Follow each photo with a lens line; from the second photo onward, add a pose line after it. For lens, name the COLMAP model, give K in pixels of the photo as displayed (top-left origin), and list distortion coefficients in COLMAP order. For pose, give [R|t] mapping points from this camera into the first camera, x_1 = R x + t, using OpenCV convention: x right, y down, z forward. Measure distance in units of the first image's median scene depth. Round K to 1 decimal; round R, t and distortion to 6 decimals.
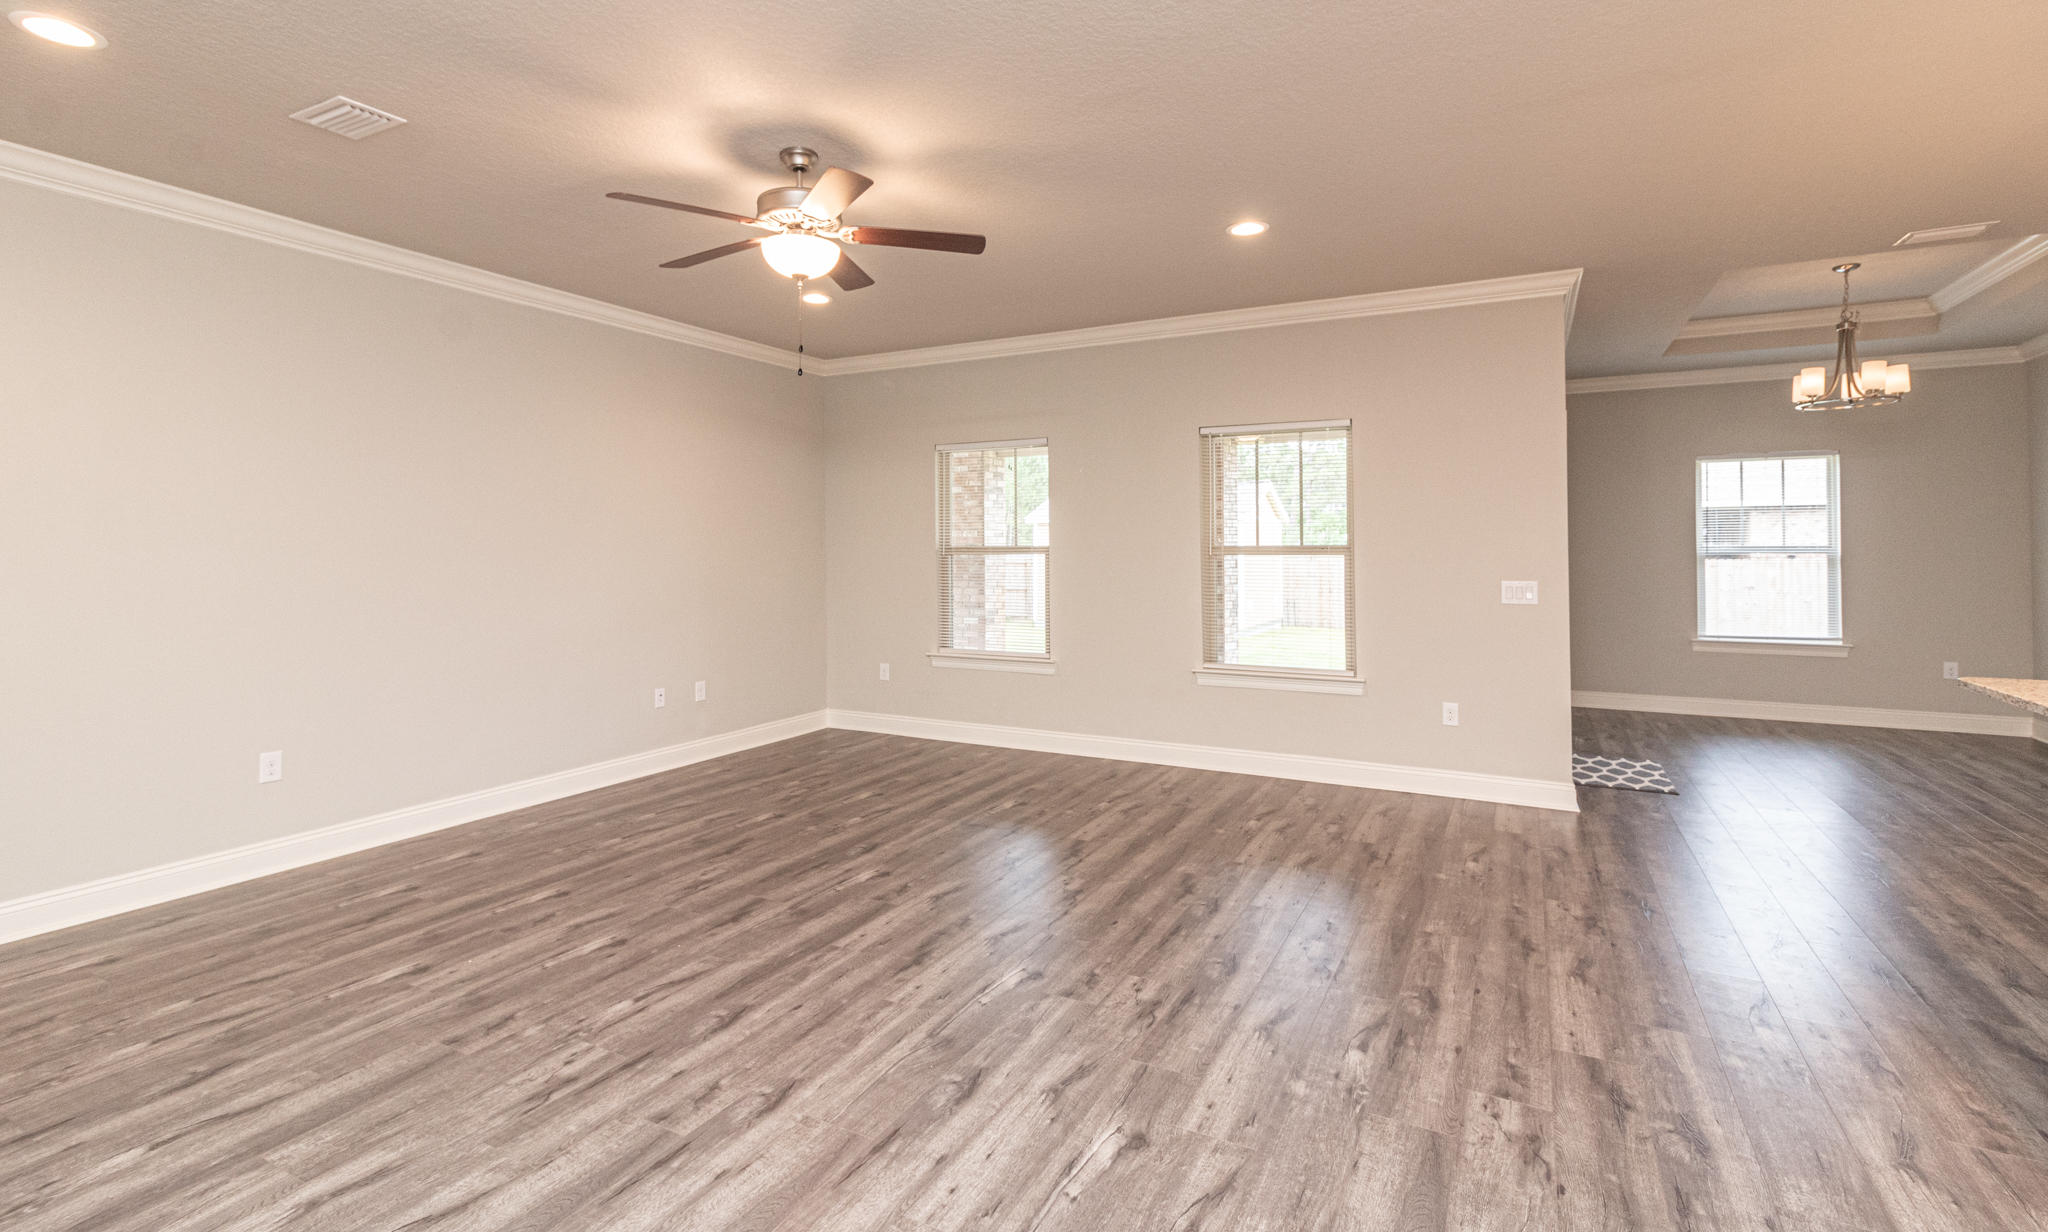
lens RADIAL K [[948.5, 0, 988.2], [0, 948.5, 533.4], [0, 0, 1]] dist [0.002821, 0.001551]
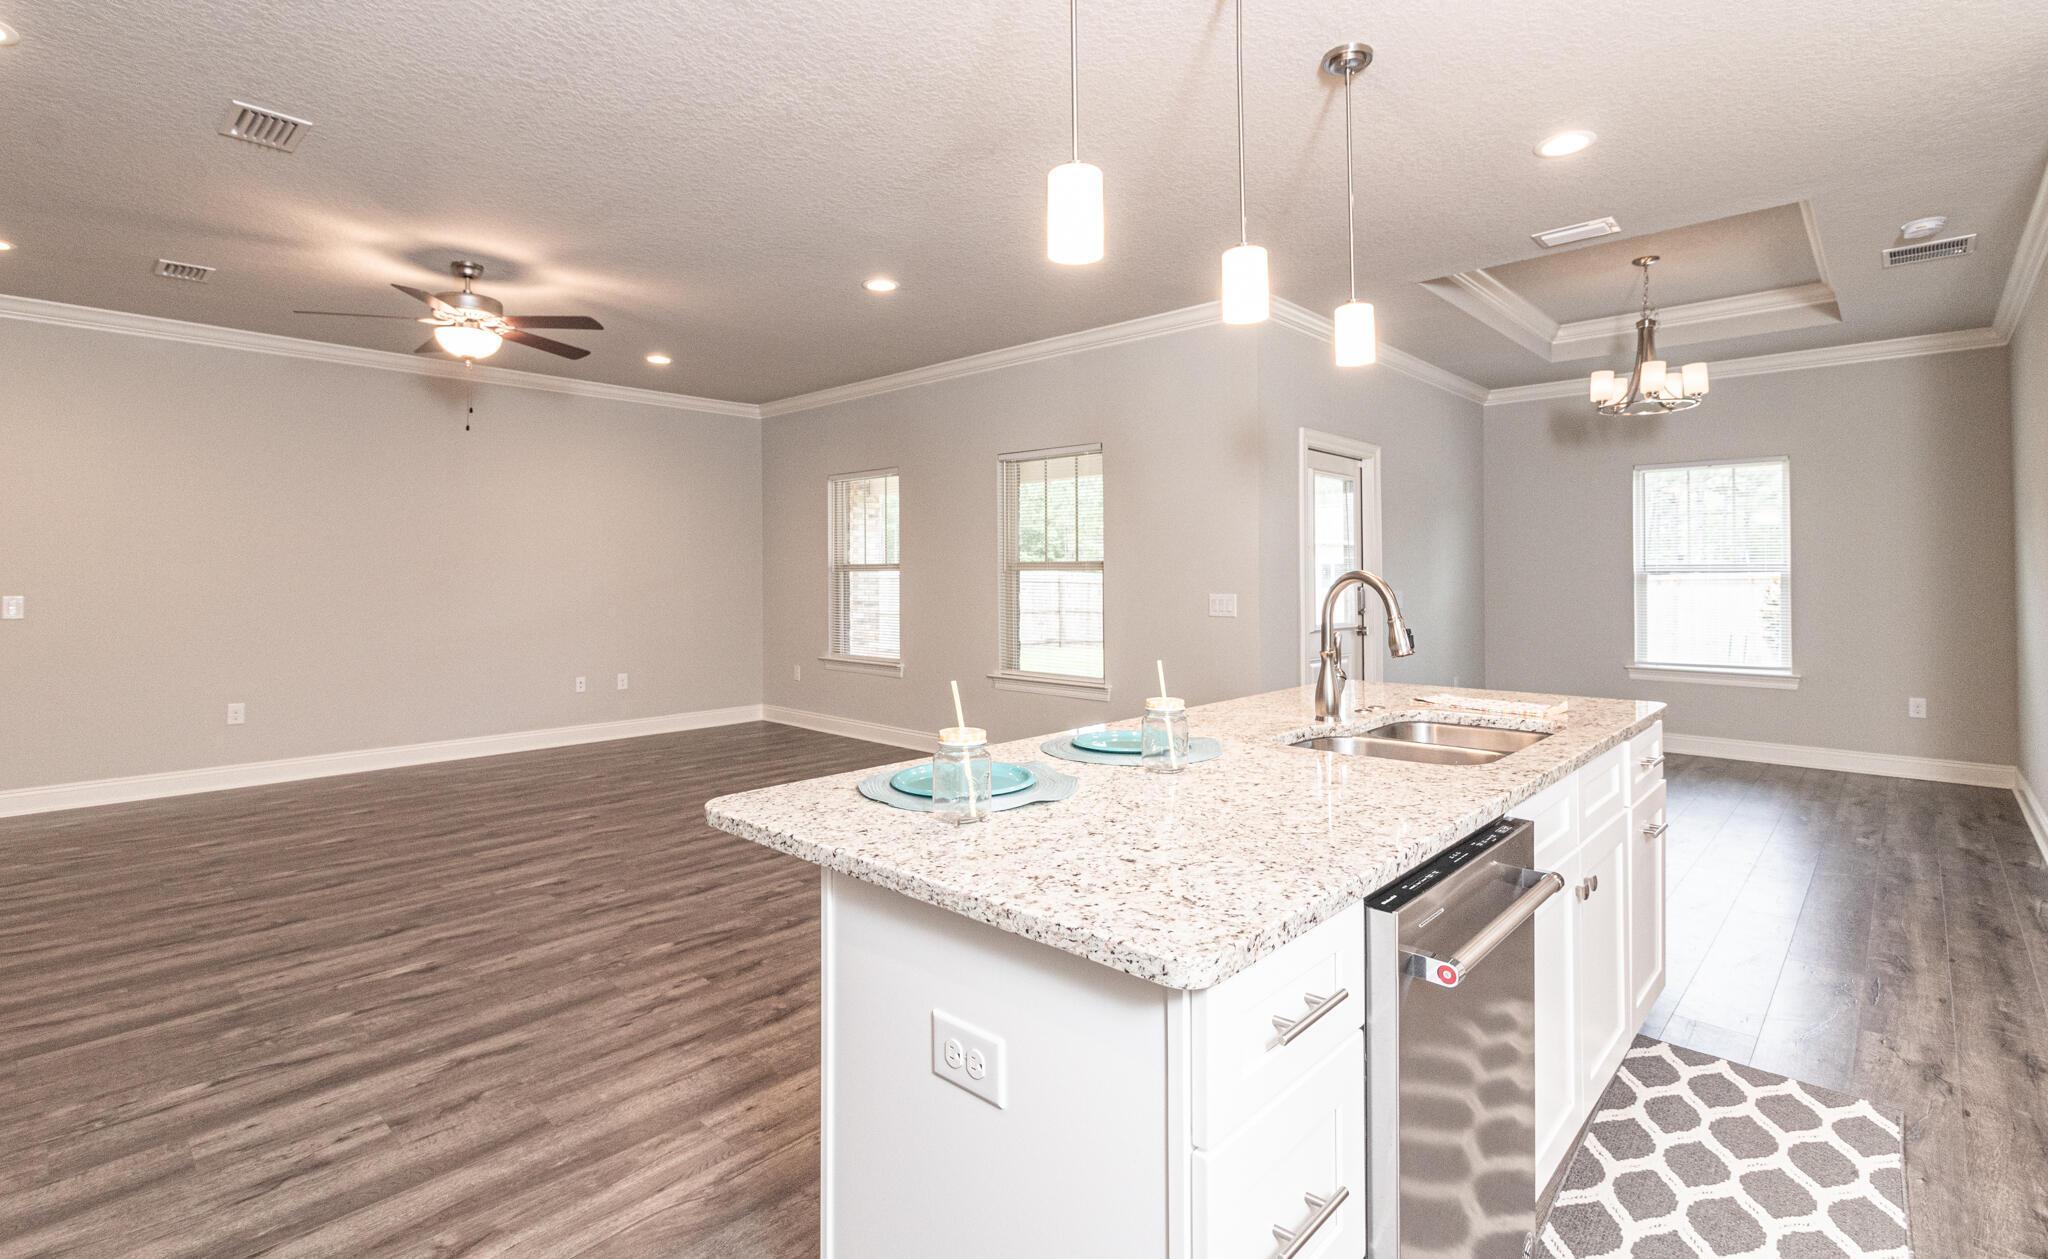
lens RADIAL K [[941.4, 0, 988.0], [0, 941.4, 562.5], [0, 0, 1]] dist [0.006421, -0.000683]
pose [[0.965329, -0.000369, -0.261035, 0.839899], [0.001228, 0.999994, 0.003127, 0.016993], [0.261032, -0.003340, 0.965324, -0.090757]]
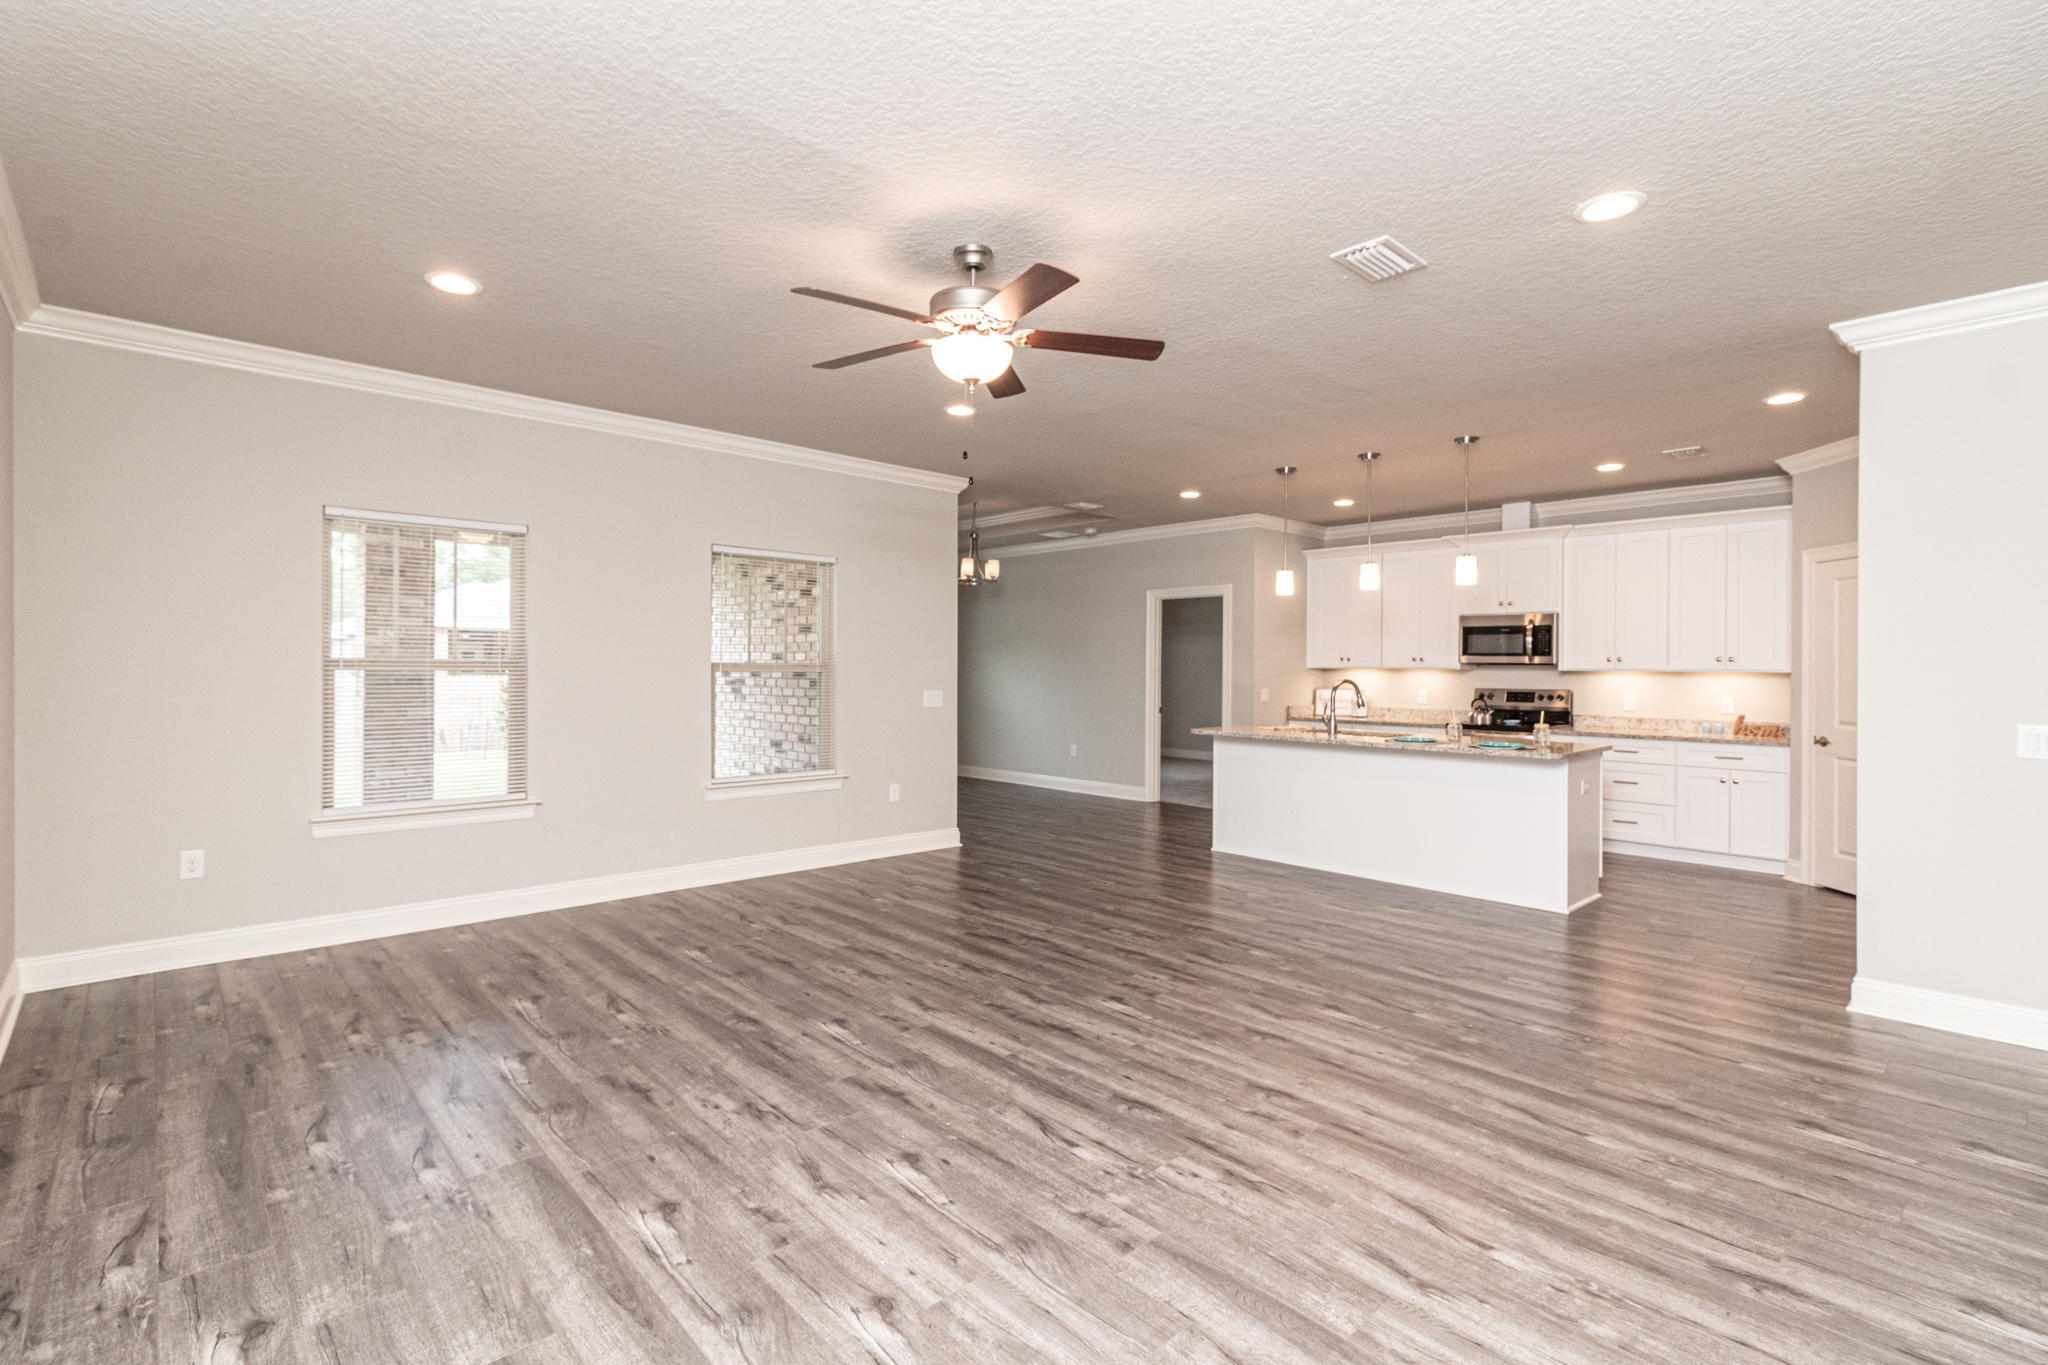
lens RADIAL K [[956.9, 0, 1025.5], [0, 956.9, 654.6], [0, 0, 1]] dist [0.005236, 0.001437]
pose [[0.304738, 0.019613, 0.952234, -1.079110], [-0.025022, 0.999608, -0.012581, 0.015633], [-0.952108, -0.019992, 0.305109, 0.637291]]
